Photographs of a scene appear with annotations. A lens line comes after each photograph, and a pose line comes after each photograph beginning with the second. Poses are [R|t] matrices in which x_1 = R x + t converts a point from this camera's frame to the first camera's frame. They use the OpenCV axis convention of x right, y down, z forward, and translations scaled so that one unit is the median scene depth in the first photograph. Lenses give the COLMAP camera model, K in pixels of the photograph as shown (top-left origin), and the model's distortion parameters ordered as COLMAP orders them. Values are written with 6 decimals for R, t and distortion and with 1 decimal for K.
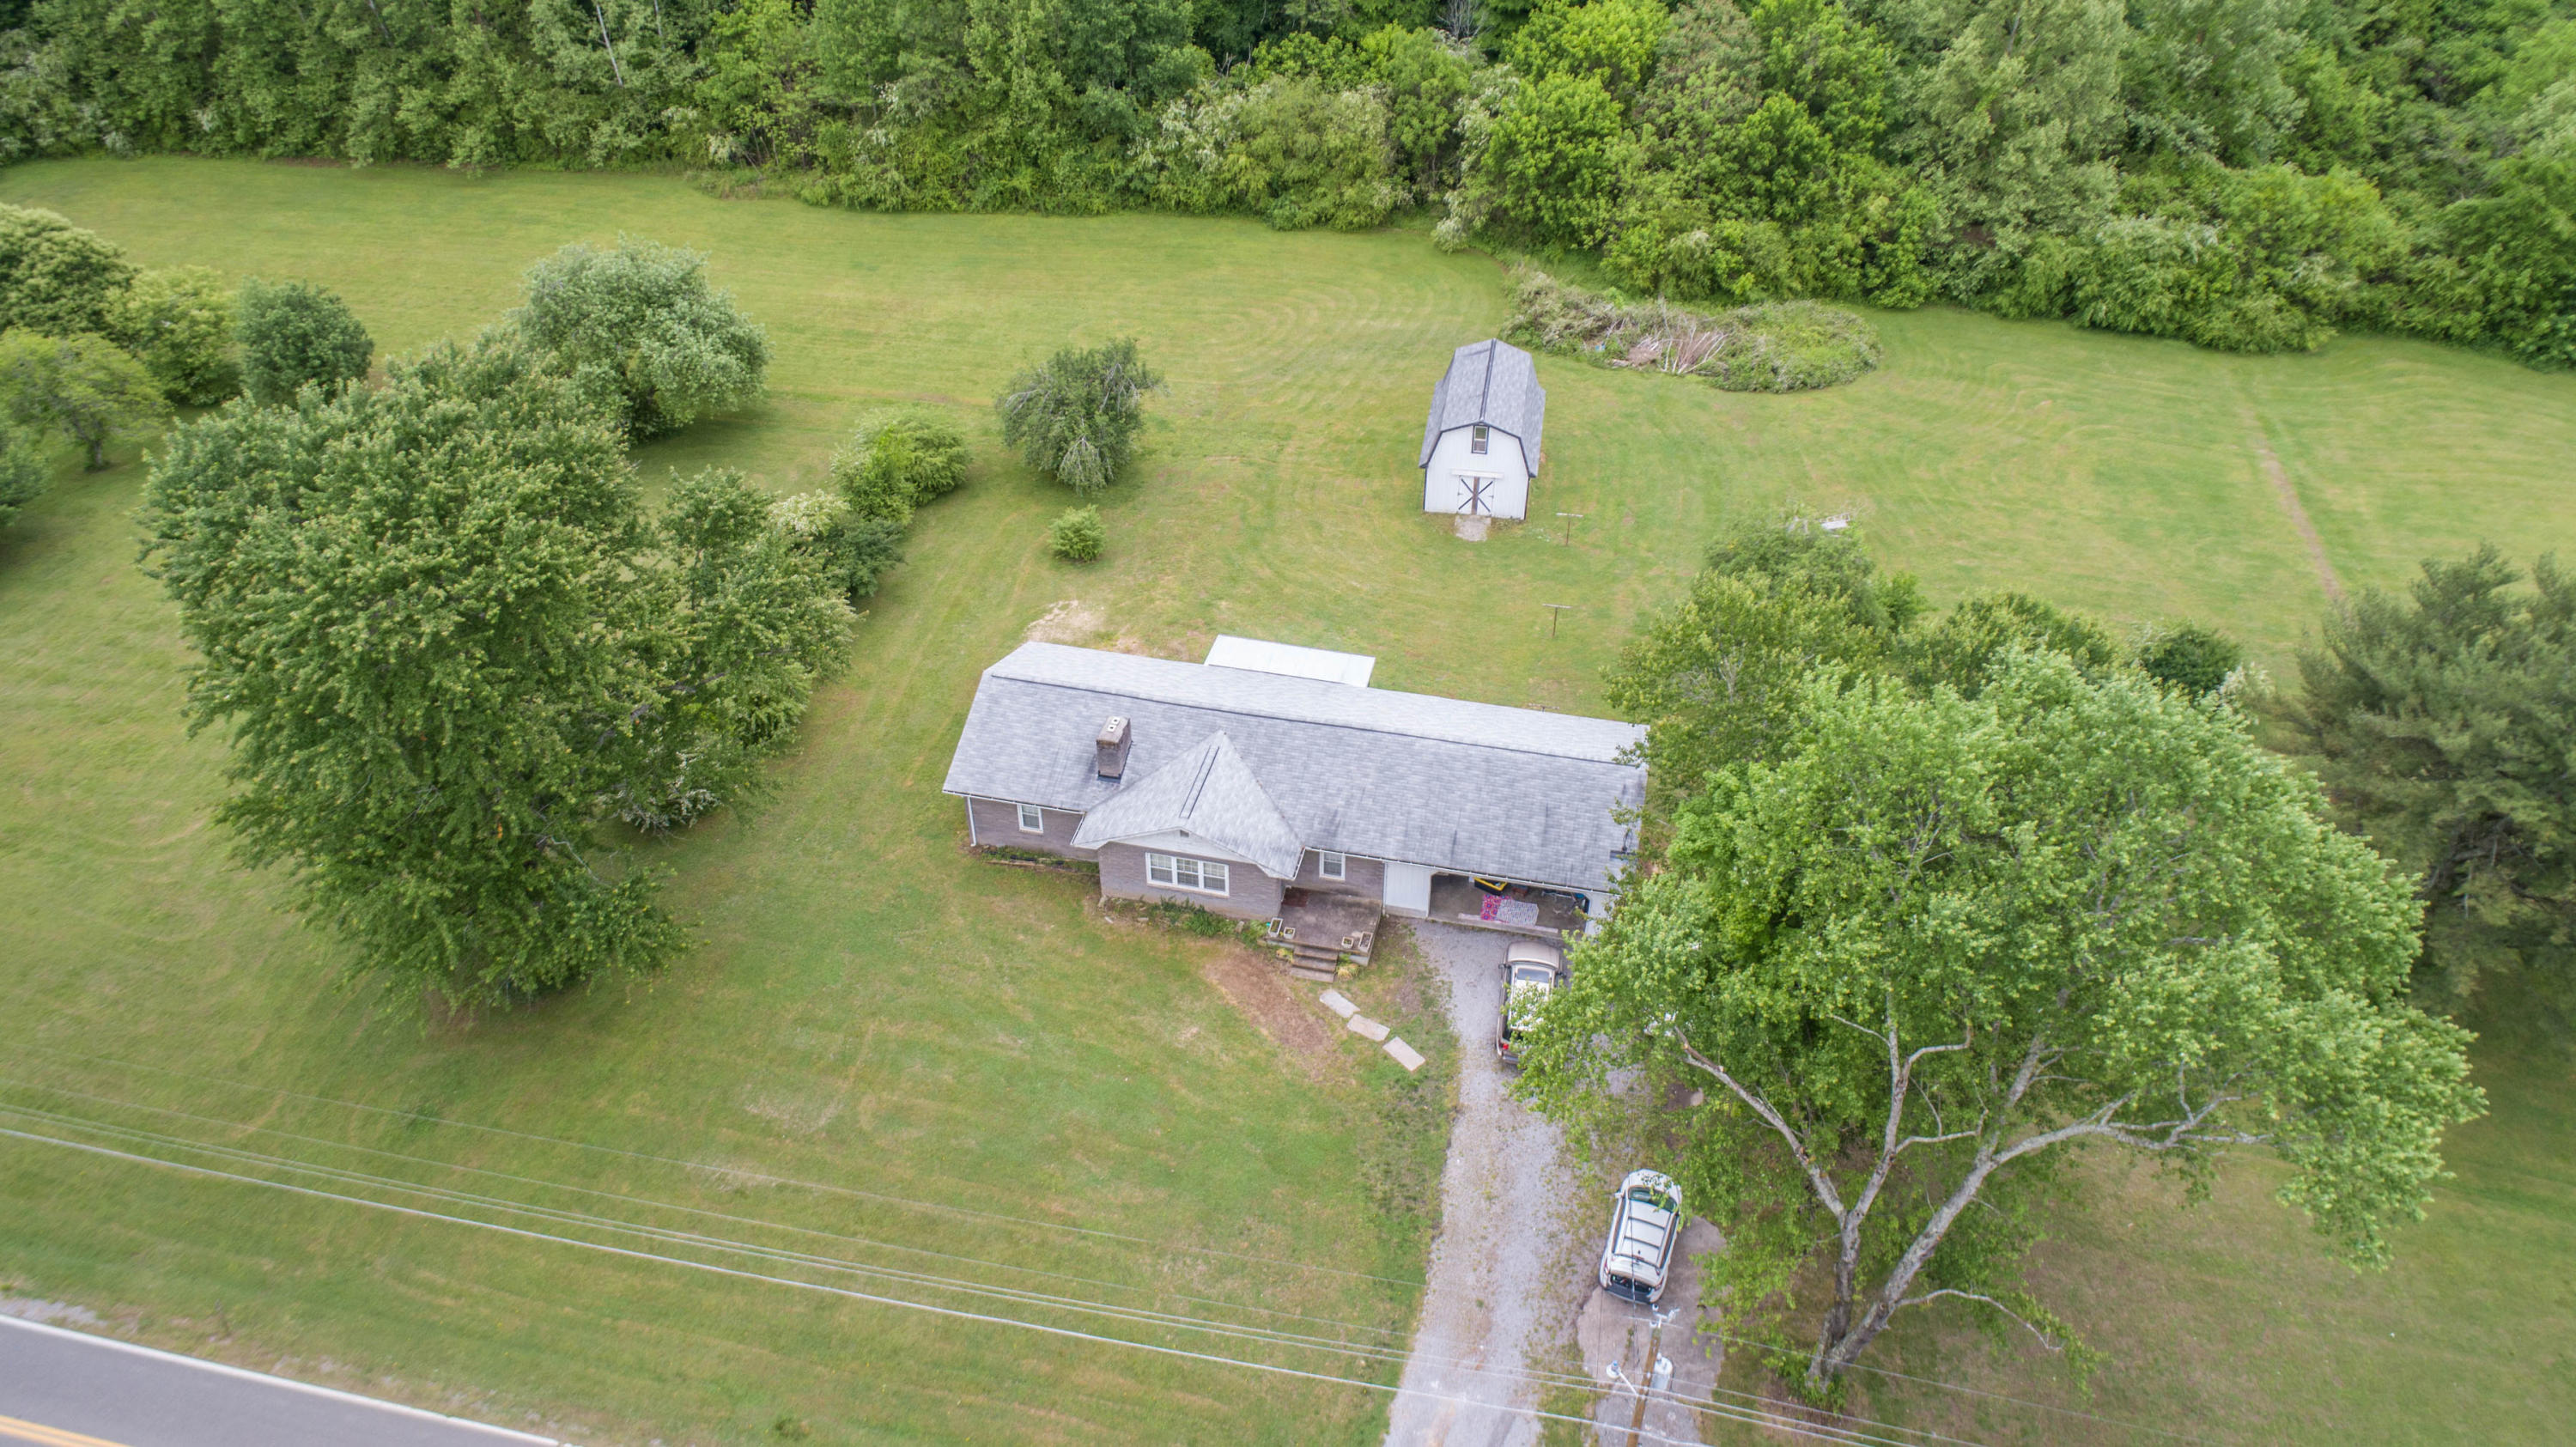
lens RADIAL K [[1733.2, 0, 1291.2], [0, 1733.2, 727.4], [0, 0, 1]] dist [-0.010953, 0.007252]
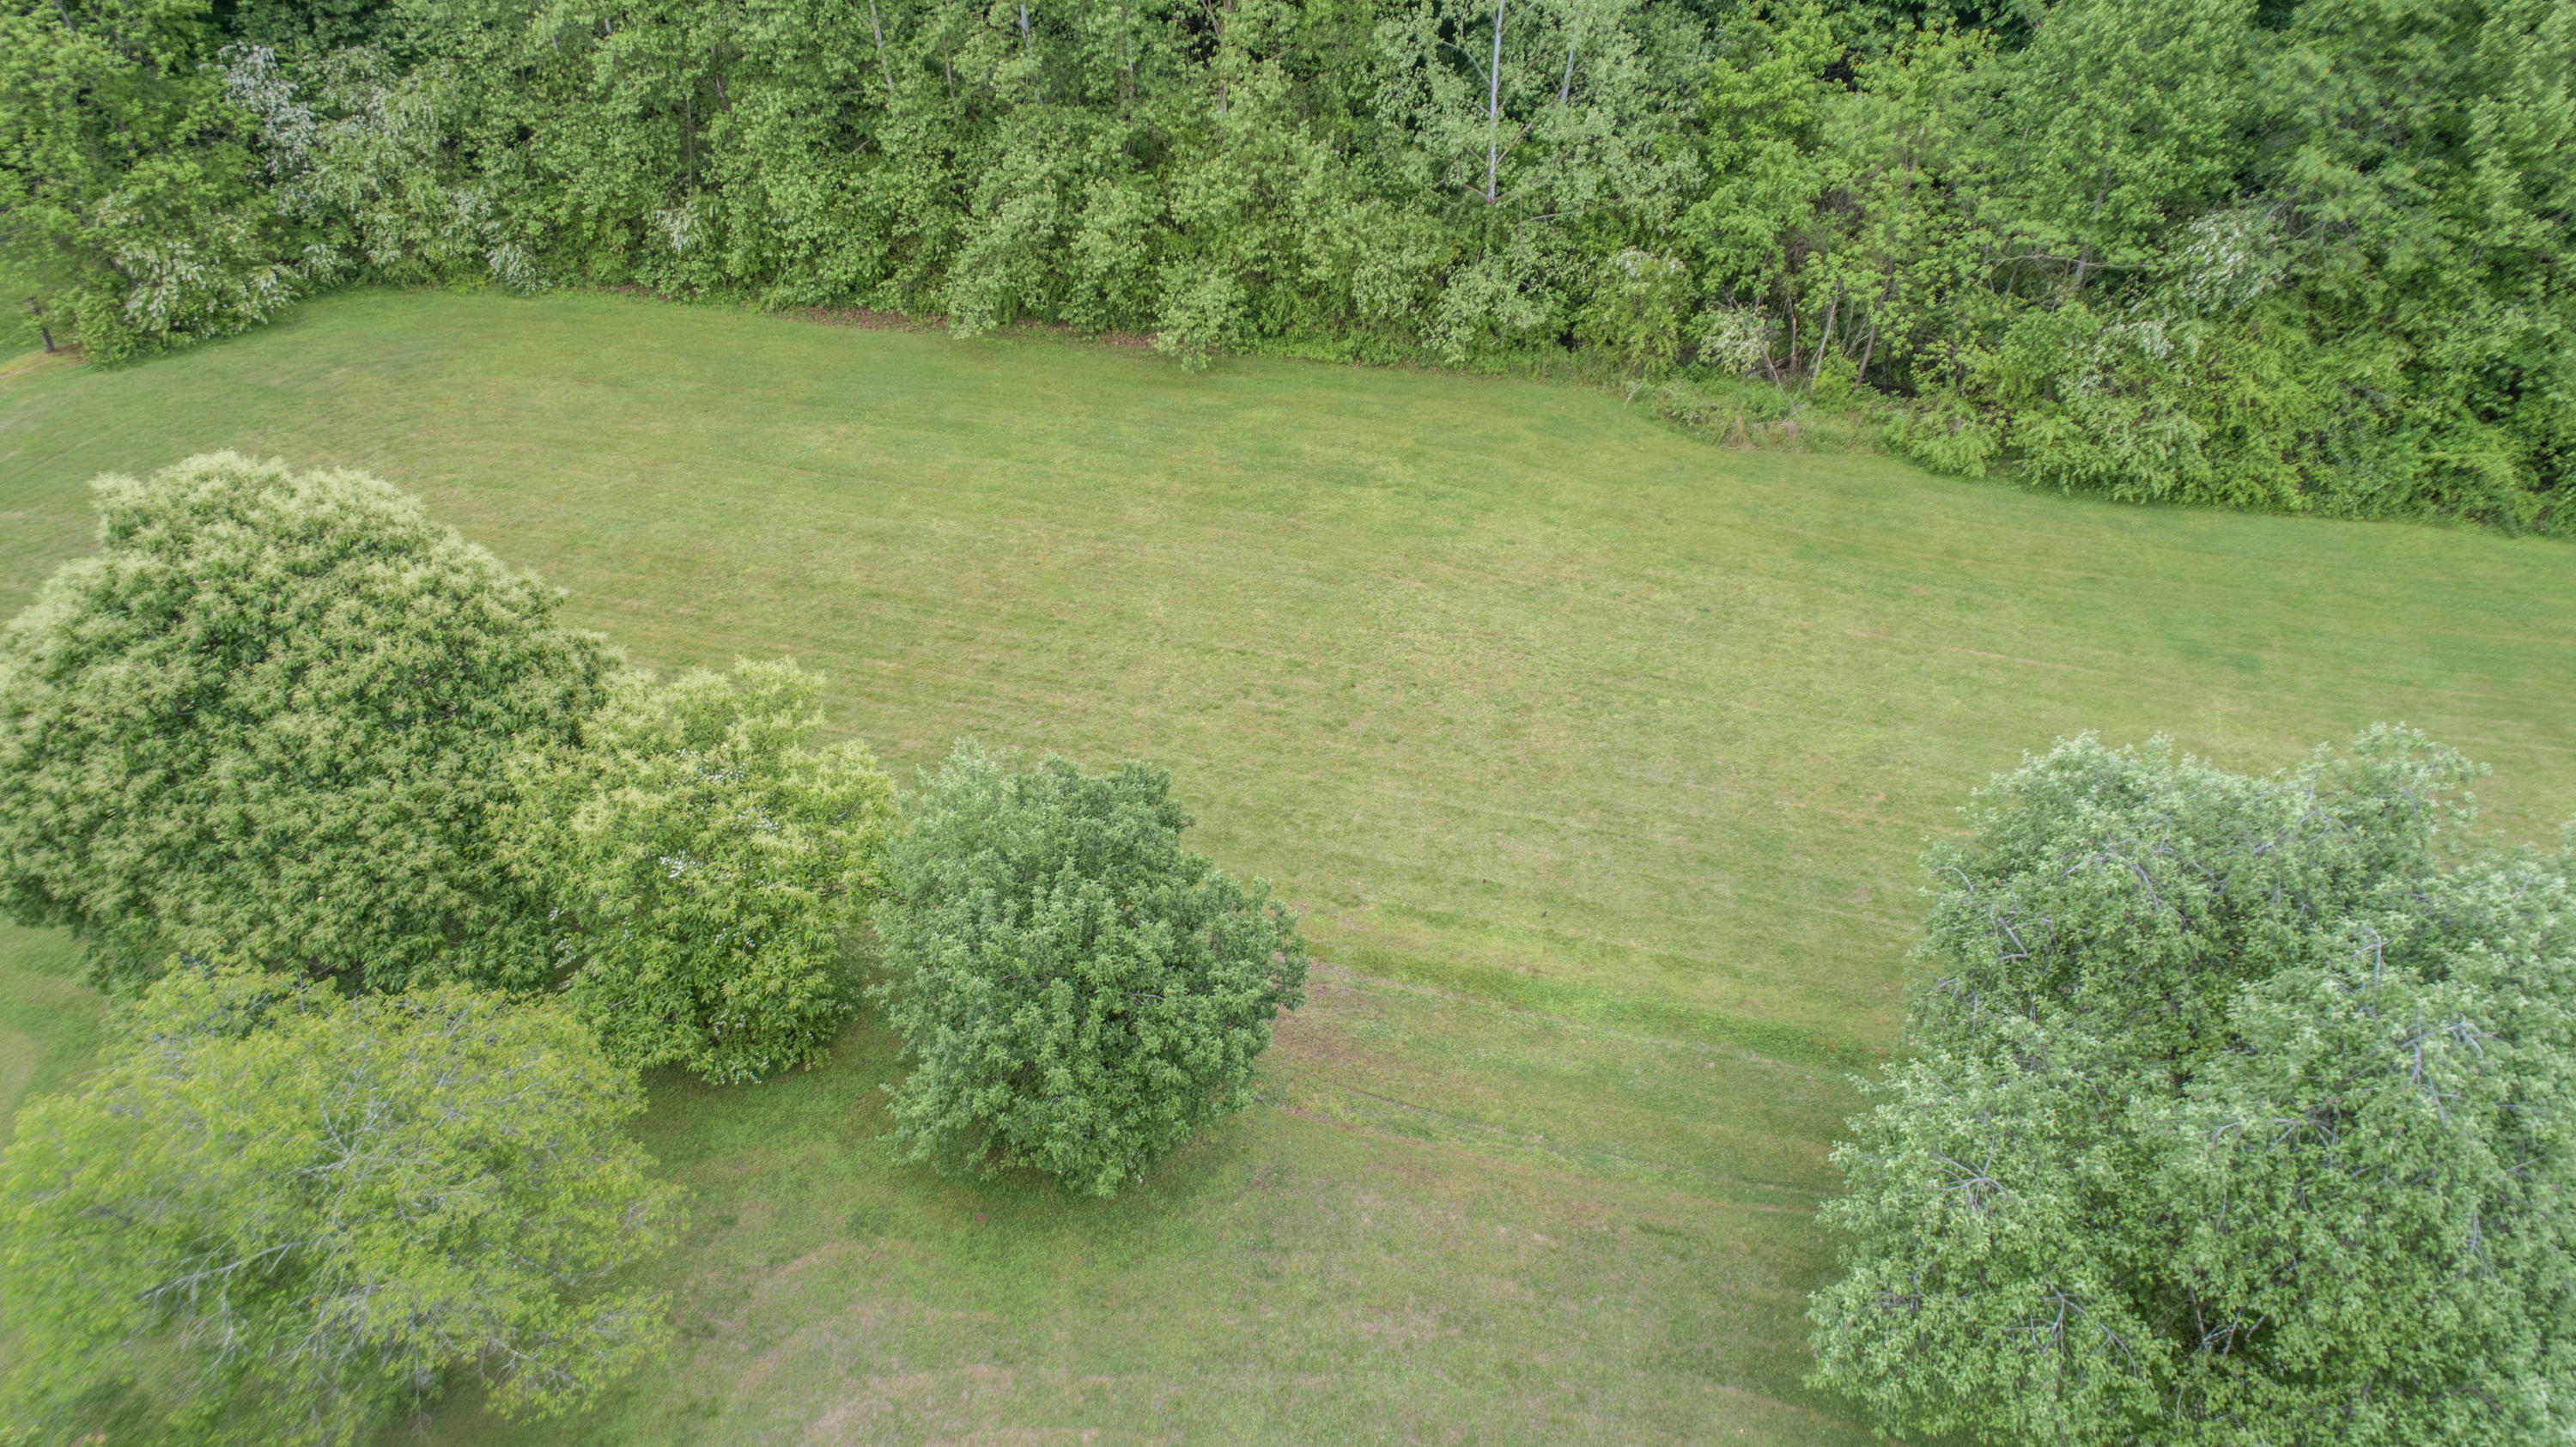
lens RADIAL K [[1733.2, 0, 1293.6], [0, 1733.2, 721.8], [0, 0, 1]] dist [-0.010953, 0.007252]
pose [[0.990636, 0.076639, -0.112991, -0.439496], [-0.085495, 0.993456, -0.075729, -0.212638], [0.106448, 0.084680, 0.990706, 0.606681]]
